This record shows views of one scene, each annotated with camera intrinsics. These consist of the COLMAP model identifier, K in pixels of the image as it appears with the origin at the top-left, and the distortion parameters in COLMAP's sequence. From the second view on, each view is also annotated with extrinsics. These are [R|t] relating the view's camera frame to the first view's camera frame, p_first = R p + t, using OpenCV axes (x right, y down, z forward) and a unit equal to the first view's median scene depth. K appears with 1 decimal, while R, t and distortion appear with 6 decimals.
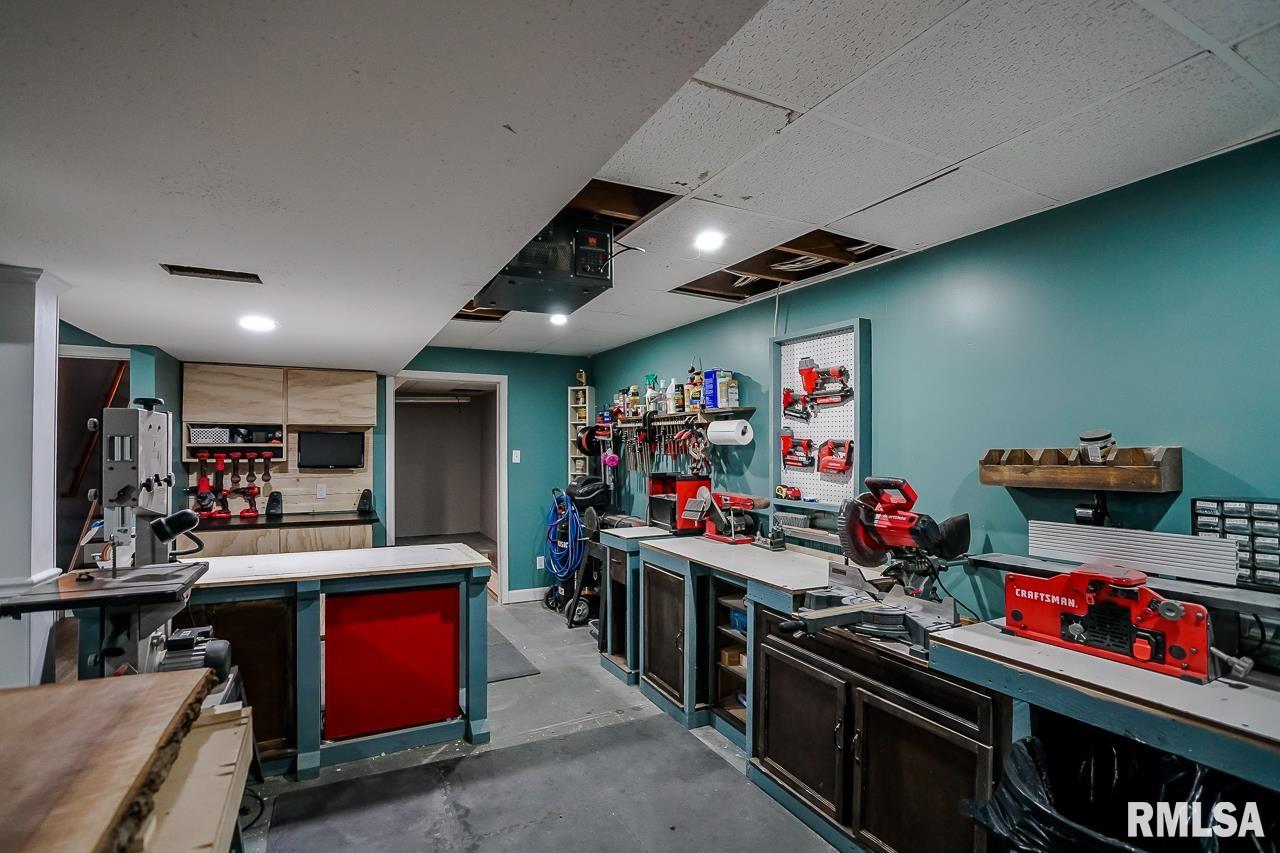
lens RADIAL K [[593.5, 0, 642.7], [0, 593.5, 442.0], [0, 0, 1]] dist [-0.047936, 0.013284]
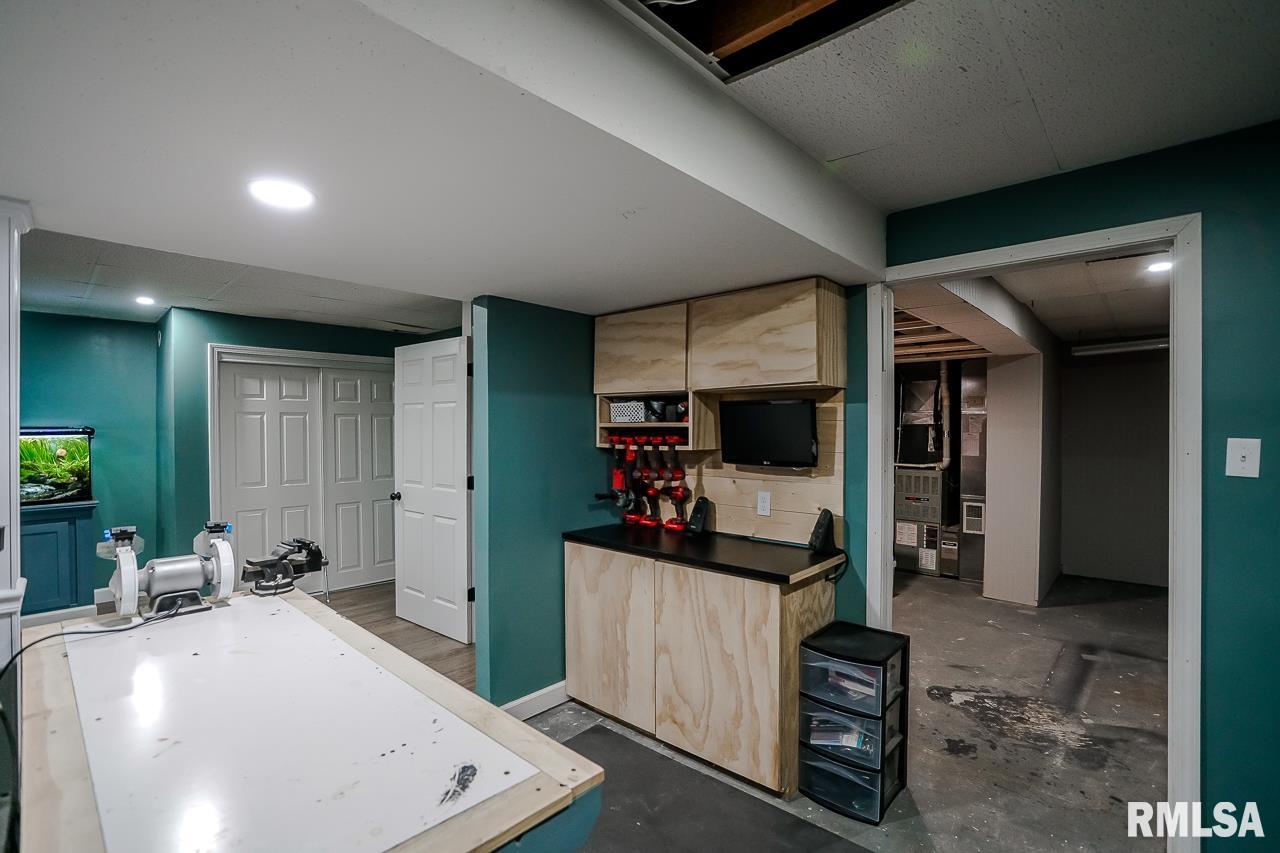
lens RADIAL K [[593.5, 0, 639.8], [0, 593.5, 437.2], [0, 0, 1]] dist [-0.047936, 0.013284]
pose [[0.327612, 0.013332, -0.944718, -0.039490], [0.007512, 0.999832, 0.016715, 0.009324], [0.944782, -0.012573, 0.327457, 0.886718]]
